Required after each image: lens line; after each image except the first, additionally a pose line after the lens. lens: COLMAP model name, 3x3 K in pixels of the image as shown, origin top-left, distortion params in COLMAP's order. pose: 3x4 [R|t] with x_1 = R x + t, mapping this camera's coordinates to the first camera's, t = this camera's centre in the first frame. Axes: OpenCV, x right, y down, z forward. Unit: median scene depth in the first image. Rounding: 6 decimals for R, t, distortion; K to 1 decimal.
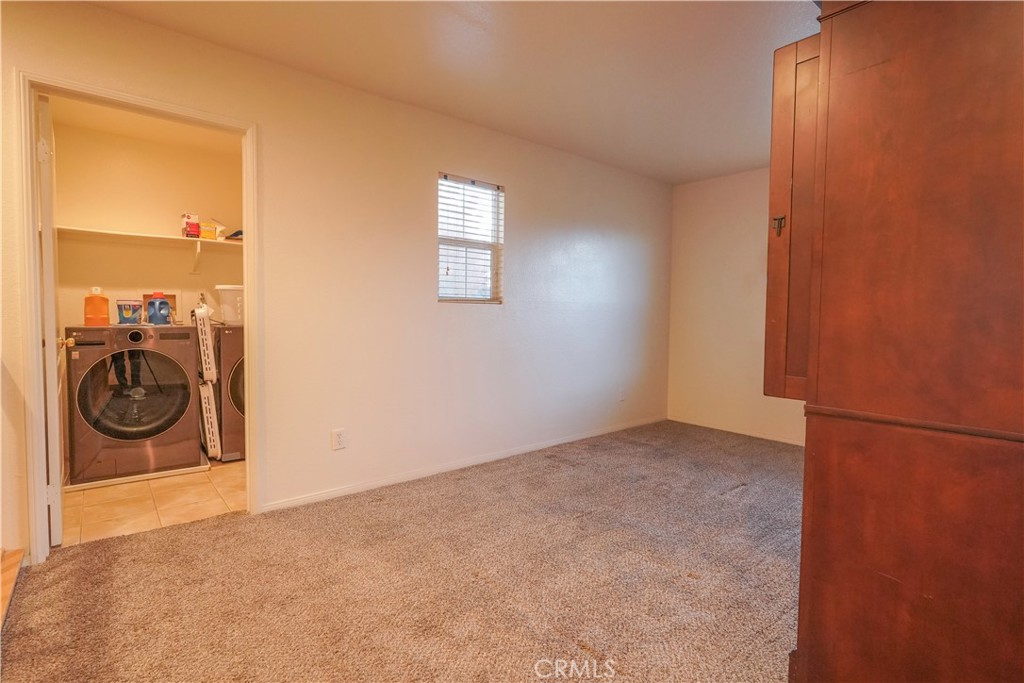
lens RADIAL K [[496.0, 0, 511.5], [0, 496.0, 339.9], [0, 0, 1]] dist [-0.012142, 0.007339]
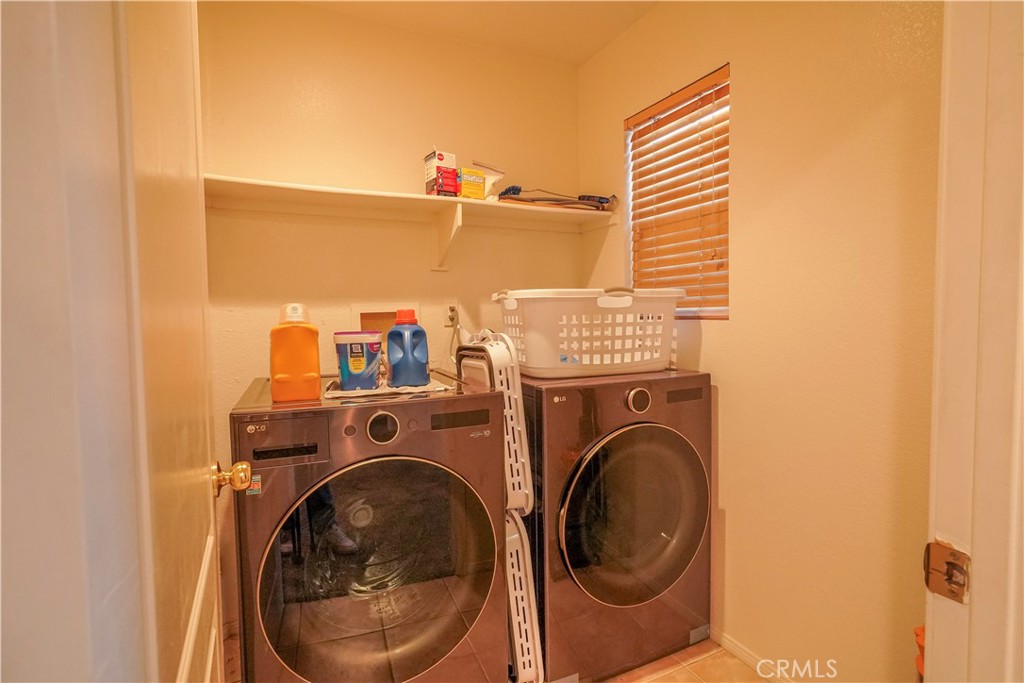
lens RADIAL K [[496.0, 0, 512.6], [0, 496.0, 339.8], [0, 0, 1]] dist [-0.012142, 0.007339]
pose [[0.972282, -0.010651, -0.233569, -0.516441], [0.010953, 0.999940, -0.000004, -0.068140], [0.233555, -0.002554, 0.972340, 0.582685]]
